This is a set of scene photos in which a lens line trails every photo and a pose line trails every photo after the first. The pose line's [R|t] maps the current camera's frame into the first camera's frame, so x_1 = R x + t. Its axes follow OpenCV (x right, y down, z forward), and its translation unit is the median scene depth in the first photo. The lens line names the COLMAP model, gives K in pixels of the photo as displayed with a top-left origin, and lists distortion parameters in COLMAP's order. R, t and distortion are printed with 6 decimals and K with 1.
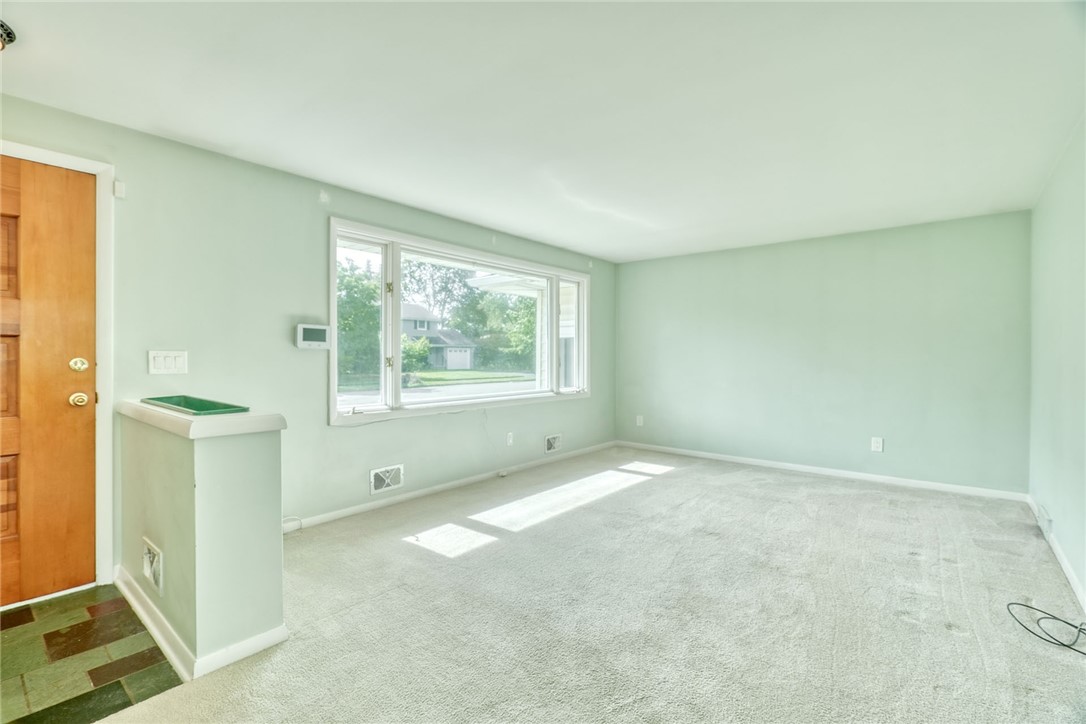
lens RADIAL K [[491.5, 0, 543.0], [0, 491.5, 362.0], [0, 0, 1]] dist [0.001055, 0.000202]
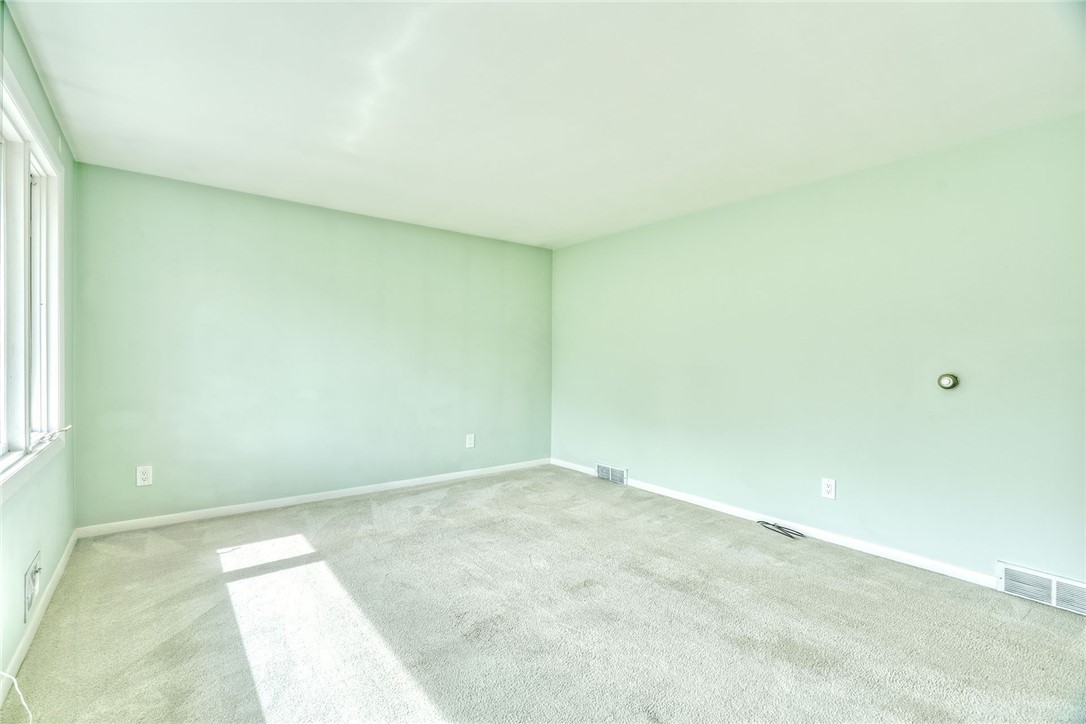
lens RADIAL K [[491.5, 0, 543.0], [0, 491.5, 362.0], [0, 0, 1]] dist [0.001055, 0.000202]
pose [[0.209102, -0.008082, 0.977860, -0.369583], [0.001110, 0.999967, 0.008027, -0.008512], [-0.977893, -0.000593, 0.209104, 0.779240]]
